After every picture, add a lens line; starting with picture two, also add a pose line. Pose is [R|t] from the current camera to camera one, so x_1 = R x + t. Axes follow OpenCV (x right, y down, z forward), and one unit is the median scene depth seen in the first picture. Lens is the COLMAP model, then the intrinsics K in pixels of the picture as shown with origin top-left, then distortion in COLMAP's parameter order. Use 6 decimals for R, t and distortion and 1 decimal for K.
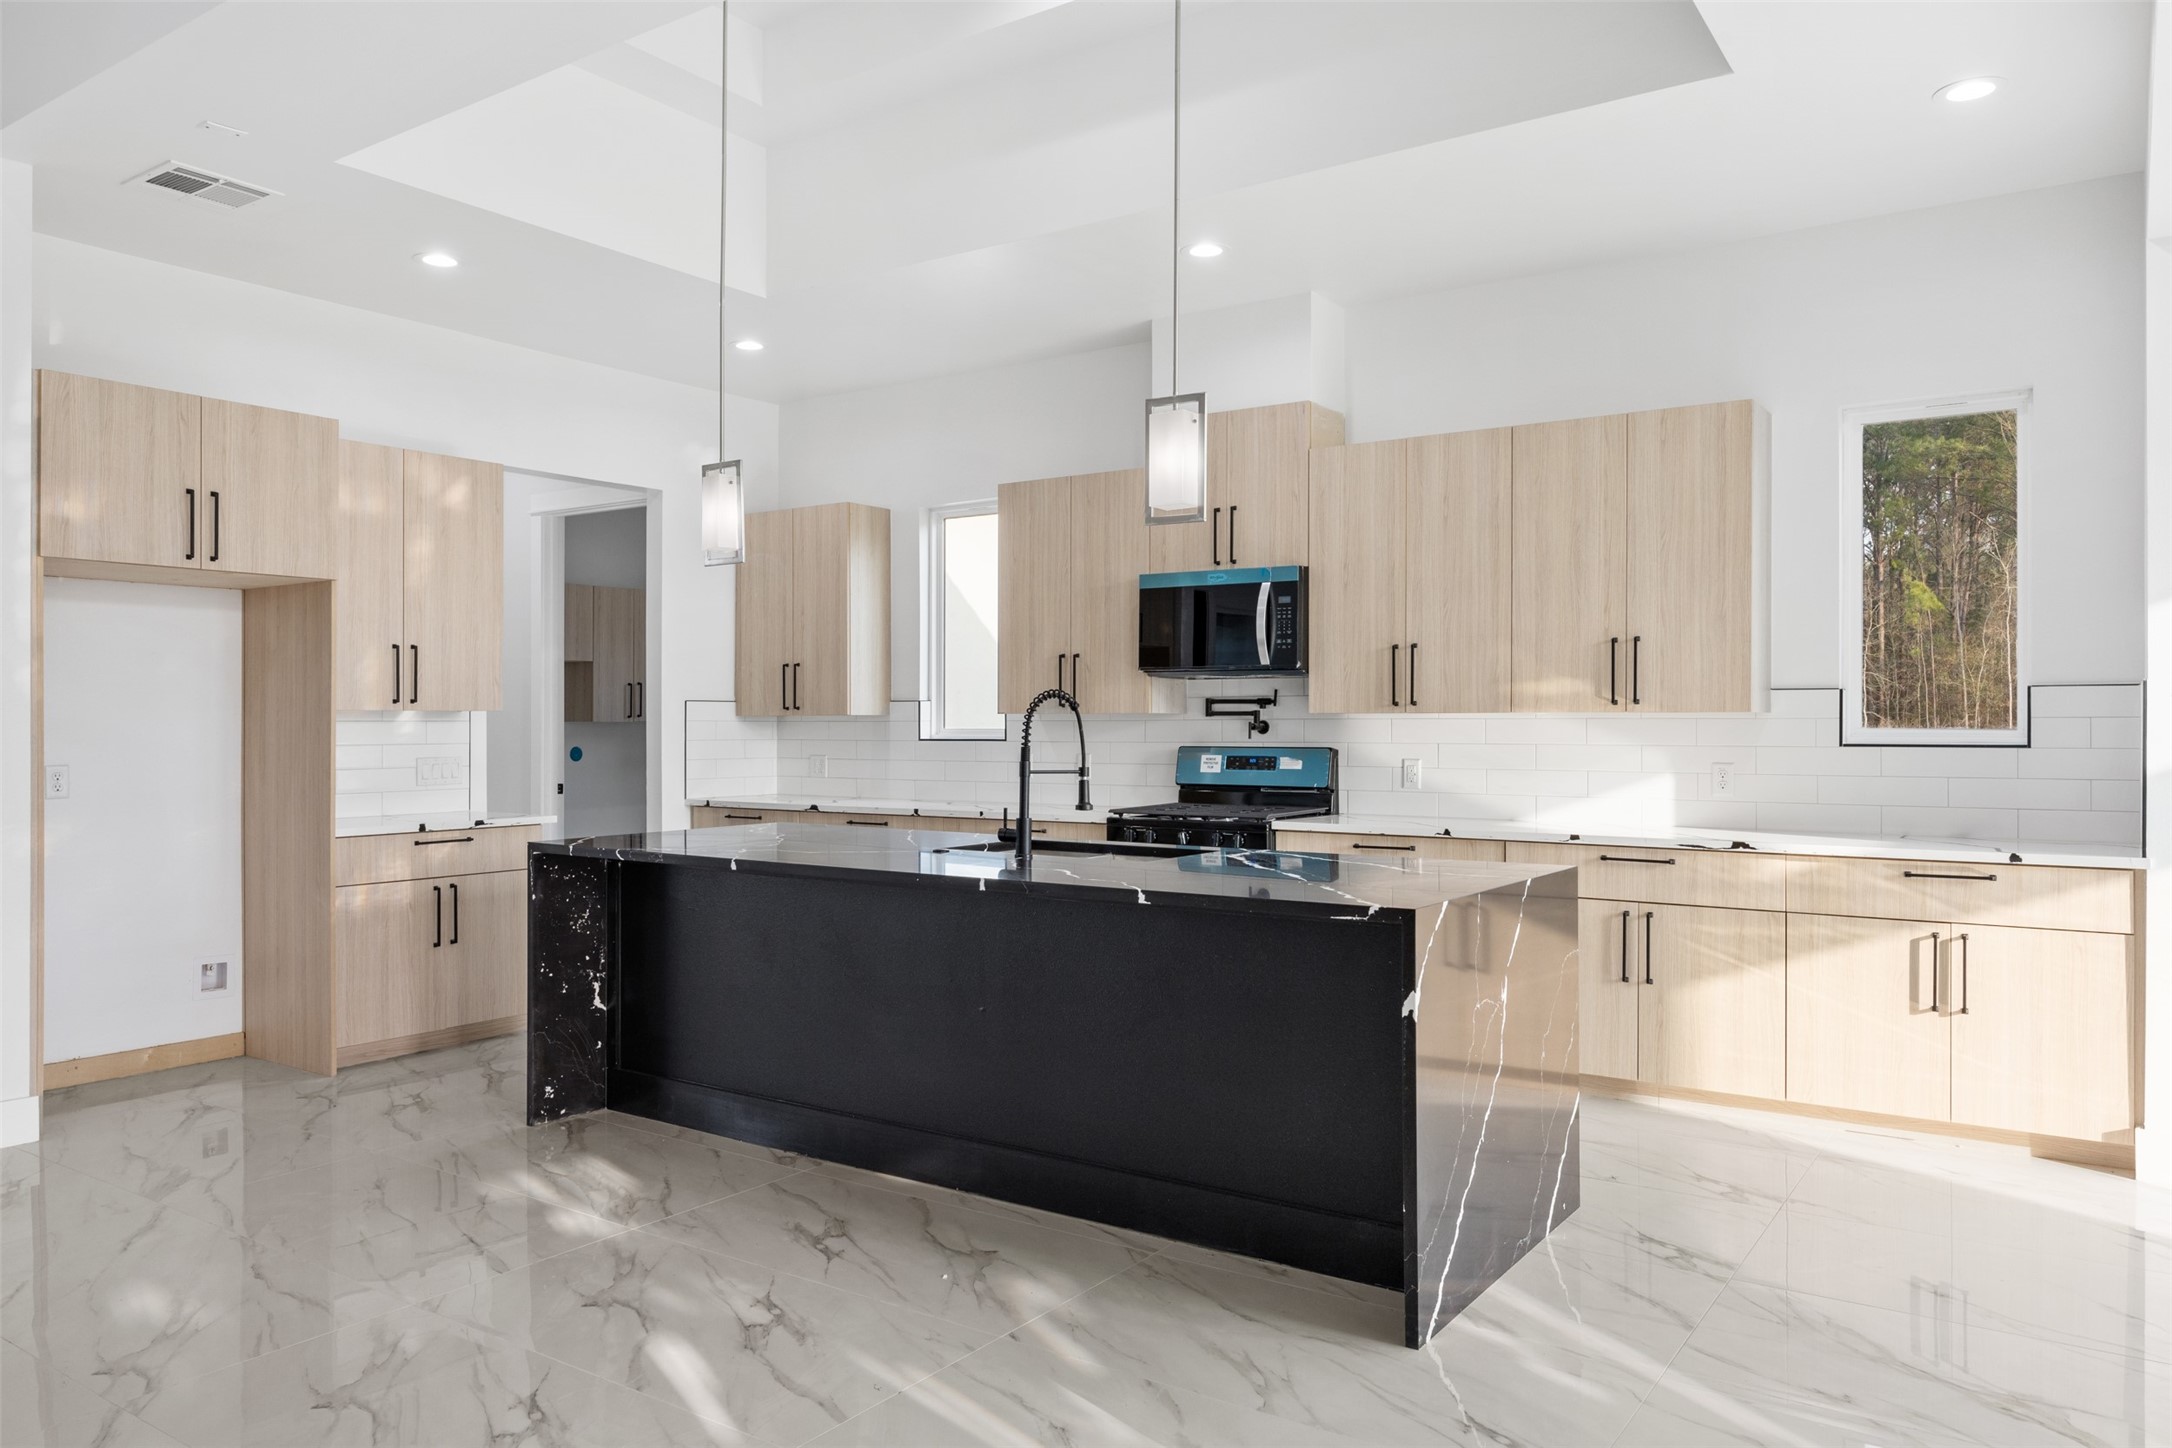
lens RADIAL K [[1470.5, 0, 1082.0], [0, 1470.5, 707.1], [0, 0, 1]] dist [-0.019578, -0.004156]
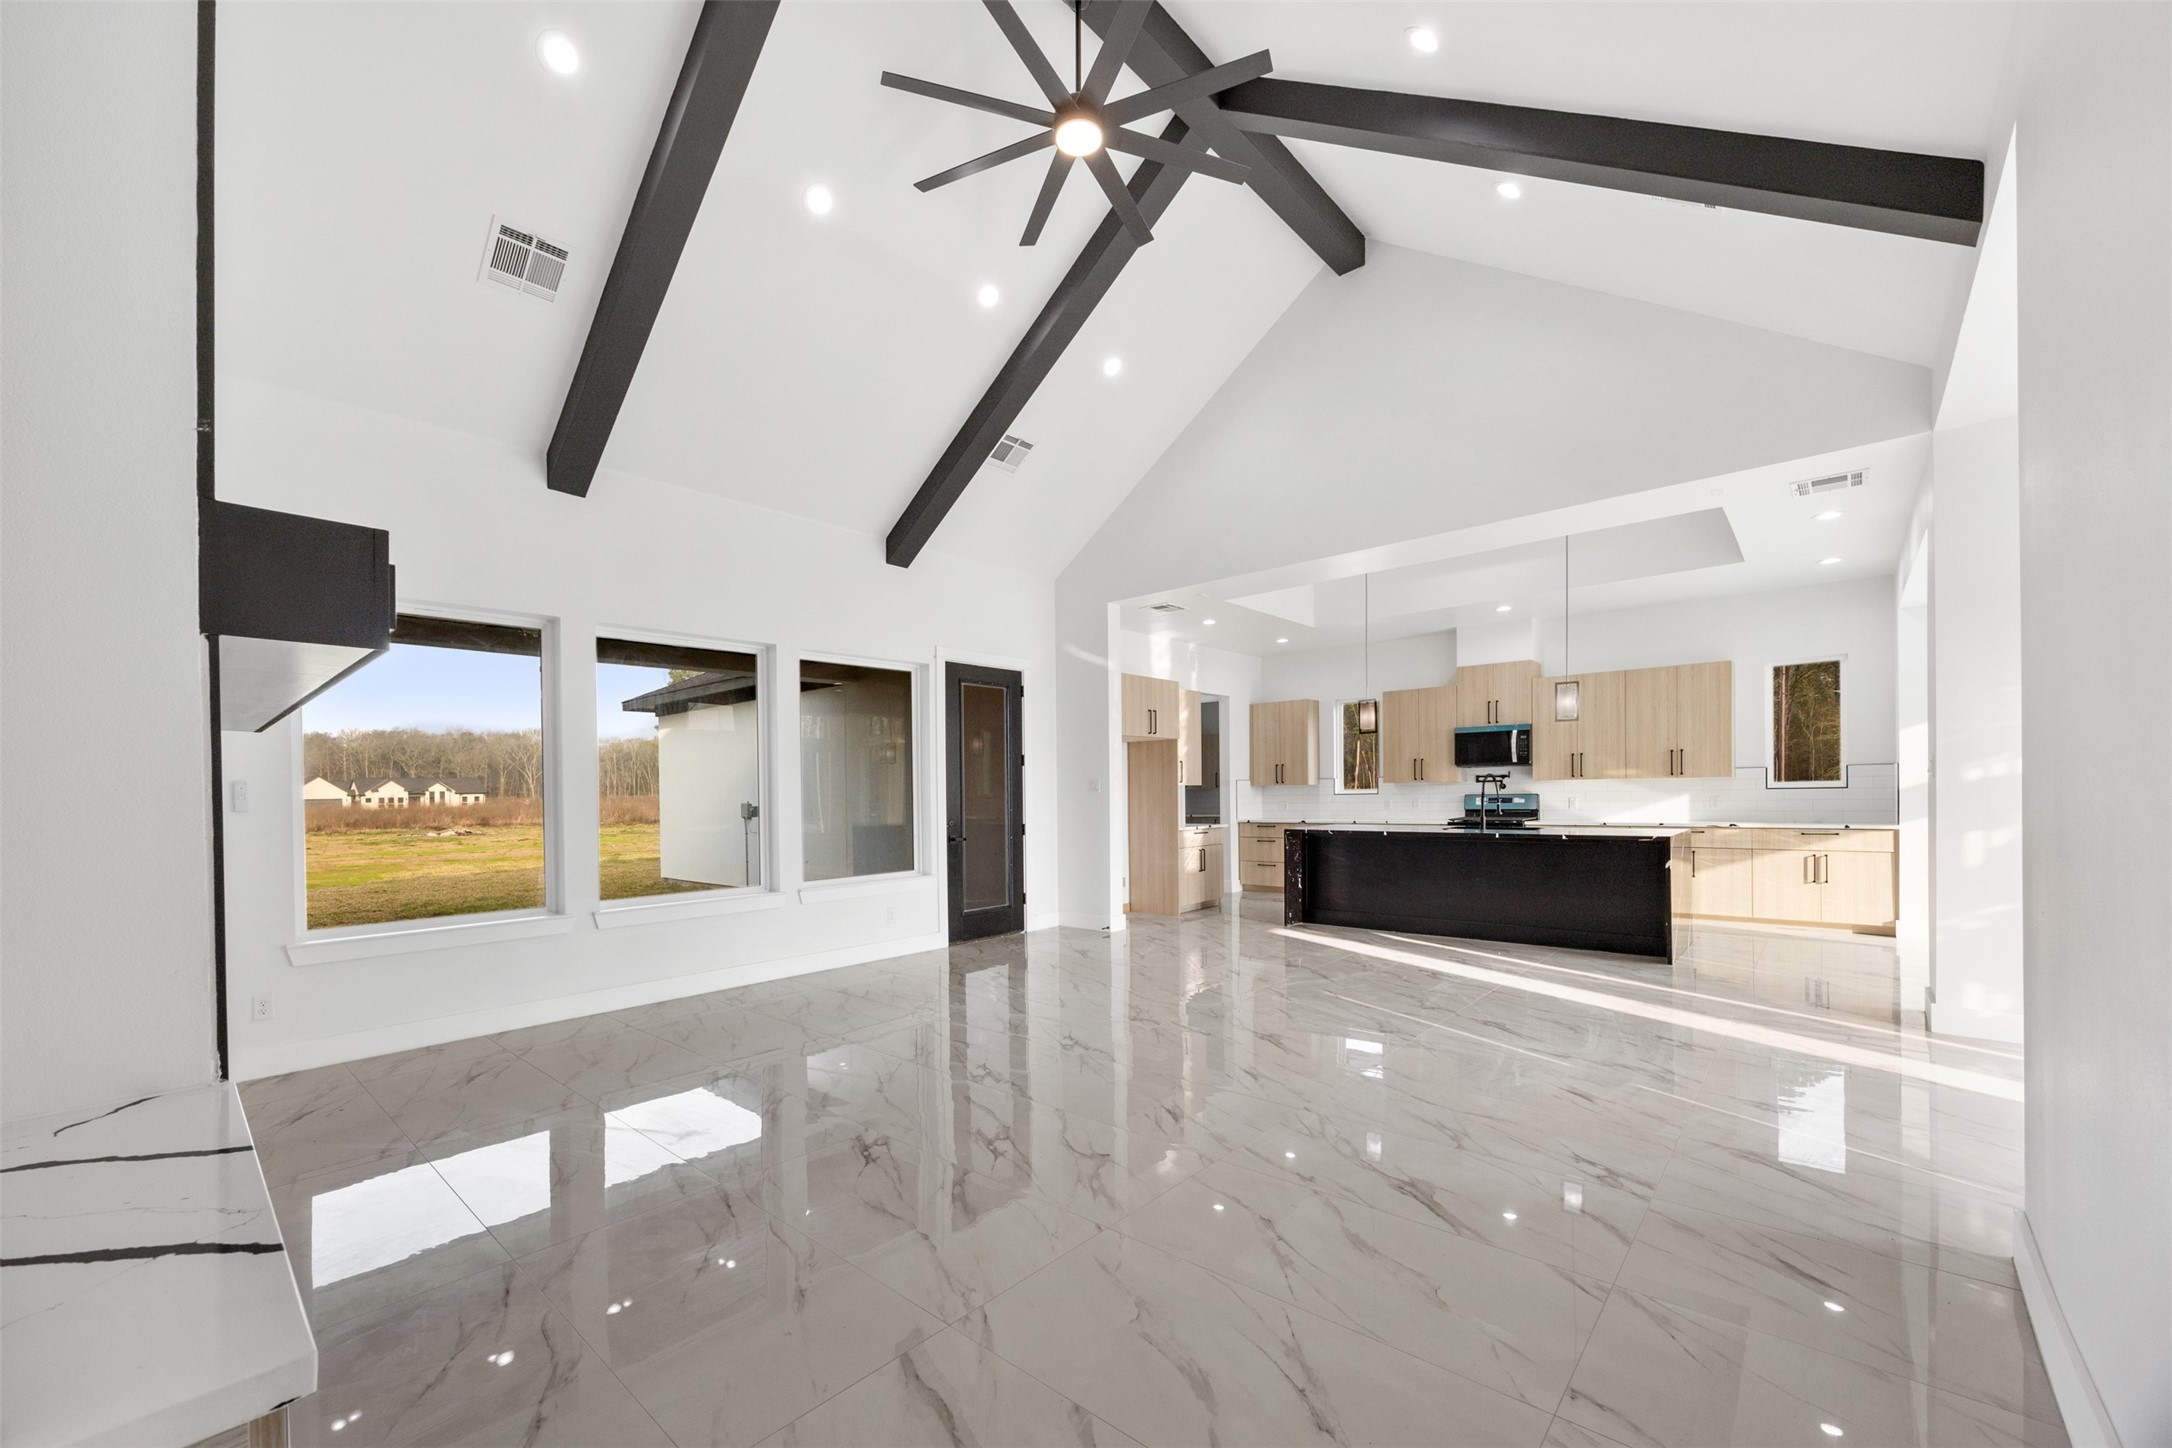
lens RADIAL K [[811.3, 0, 1095.5], [0, 811.3, 791.5], [0, 0, 1]] dist [-0.017006, 0.000125]
pose [[0.991708, -0.015428, -0.127580, -0.479542], [0.016903, 0.999802, 0.010485, -0.004808], [0.127393, -0.012555, 0.991773, -0.572017]]
